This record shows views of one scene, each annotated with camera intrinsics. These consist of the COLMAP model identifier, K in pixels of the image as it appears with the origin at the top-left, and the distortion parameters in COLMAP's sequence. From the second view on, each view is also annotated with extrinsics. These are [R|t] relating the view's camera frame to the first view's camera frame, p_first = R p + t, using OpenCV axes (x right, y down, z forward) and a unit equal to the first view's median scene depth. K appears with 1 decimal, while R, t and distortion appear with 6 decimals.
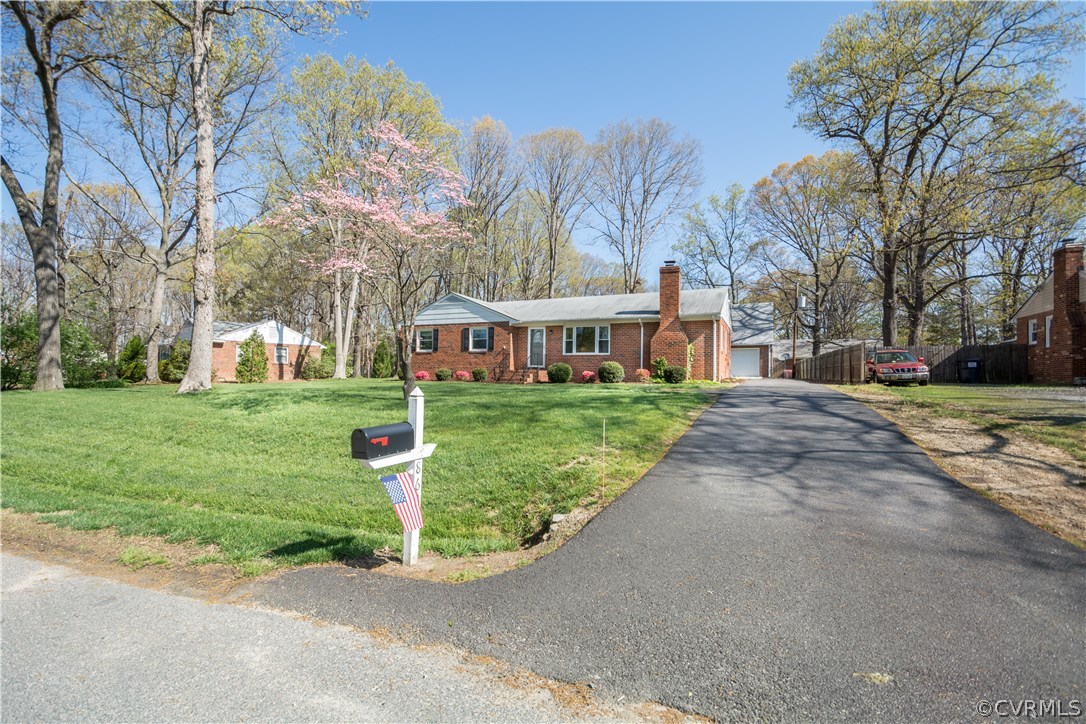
lens RADIAL K [[477.6, 0, 537.7], [0, 477.6, 358.9], [0, 0, 1]] dist [0.012686, -0.013910]
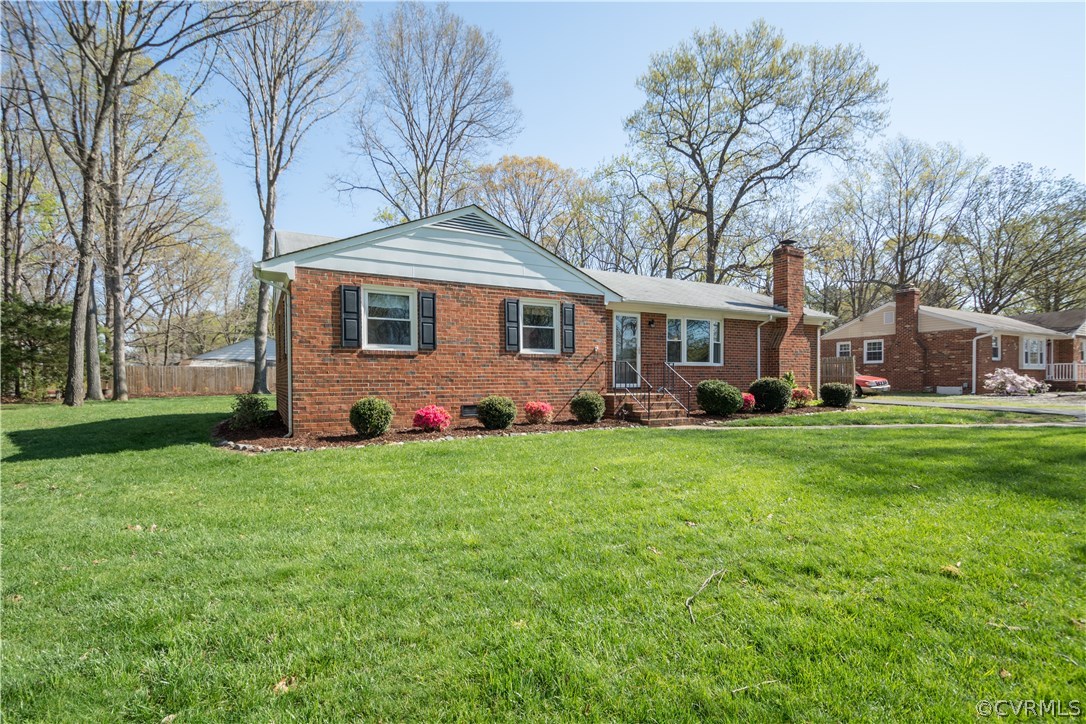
lens RADIAL K [[477.6, 0, 537.7], [0, 477.6, 358.9], [0, 0, 1]] dist [0.012686, -0.013910]
pose [[0.591189, 0.014150, 0.806409, -0.475629], [-0.020415, 0.999788, -0.002577, -0.010569], [-0.806275, -0.014939, 0.591352, 0.727407]]
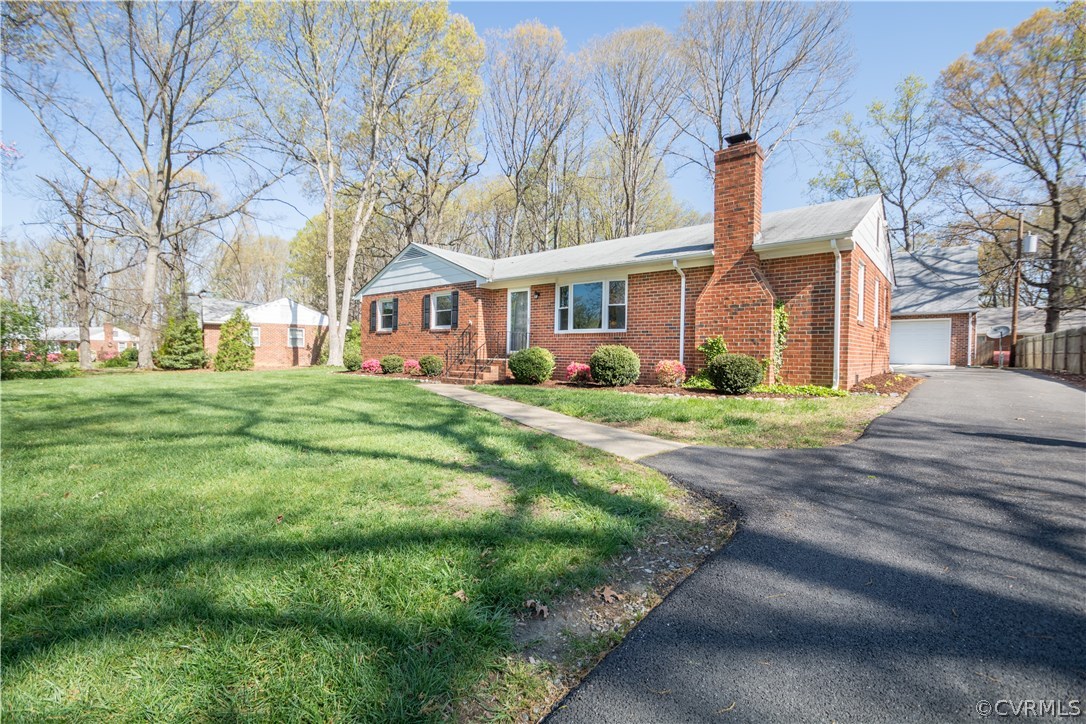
lens RADIAL K [[477.6, 0, 537.7], [0, 477.6, 358.9], [0, 0, 1]] dist [0.012686, -0.013910]
pose [[0.963071, 0.002475, -0.269236, 0.178239], [0.009274, 0.999059, 0.042359, -0.002055], [0.269087, -0.043291, 0.962142, 0.395522]]
